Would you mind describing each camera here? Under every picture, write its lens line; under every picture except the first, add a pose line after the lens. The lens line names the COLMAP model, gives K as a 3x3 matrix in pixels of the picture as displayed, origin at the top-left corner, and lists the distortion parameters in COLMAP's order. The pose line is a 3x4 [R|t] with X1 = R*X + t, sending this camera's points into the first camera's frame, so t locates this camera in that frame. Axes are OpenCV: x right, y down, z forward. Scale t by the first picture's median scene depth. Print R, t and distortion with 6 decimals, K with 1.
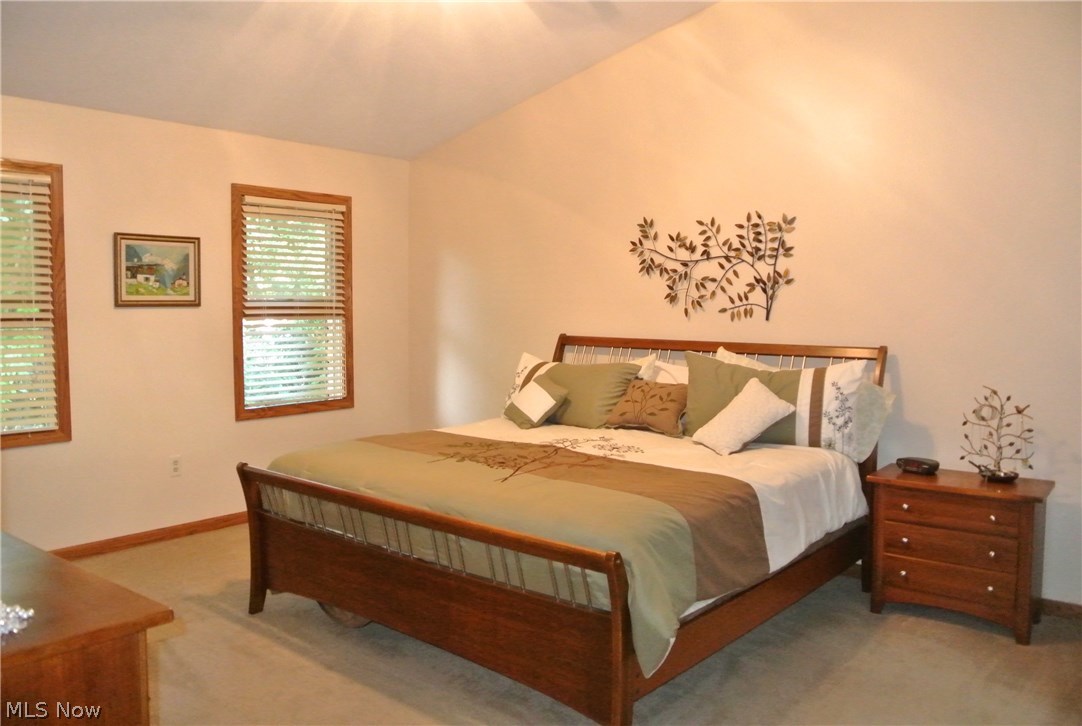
lens RADIAL K [[843.9, 0, 539.3], [0, 843.9, 360.9], [0, 0, 1]] dist [-0.068222, 0.002998]
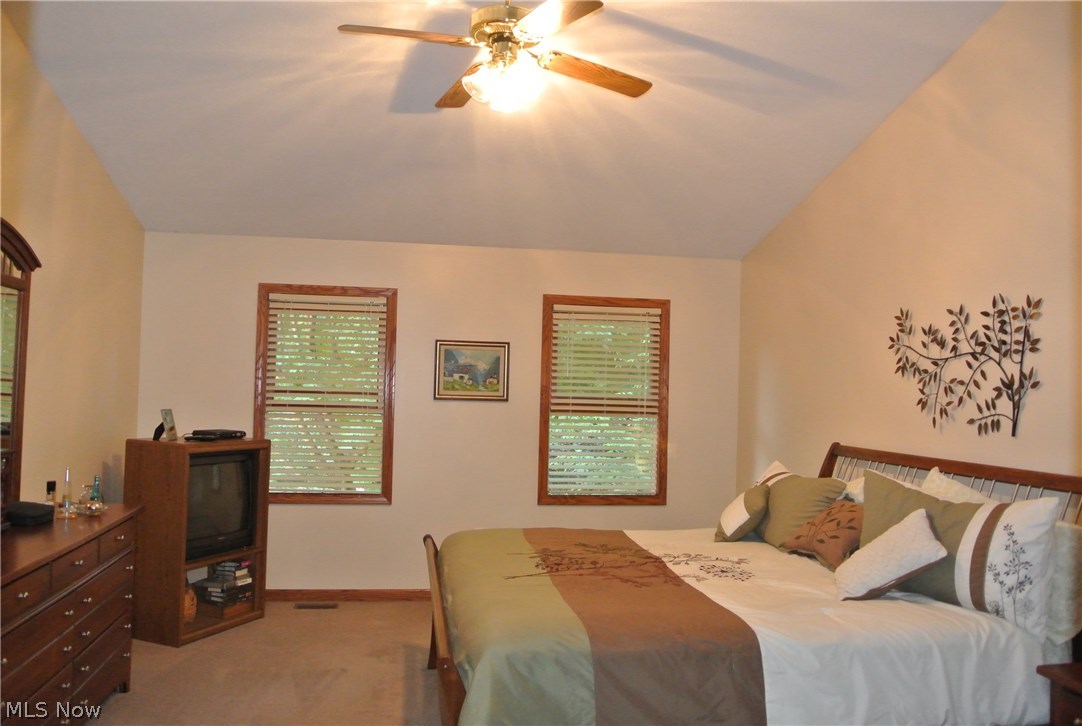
lens RADIAL K [[843.9, 0, 539.3], [0, 843.9, 360.9], [0, 0, 1]] dist [-0.068222, 0.002998]
pose [[0.751708, -0.008602, -0.659440, 0.427083], [-0.068623, 0.993467, -0.091183, -0.018295], [0.655916, 0.113796, 0.746207, 0.156734]]
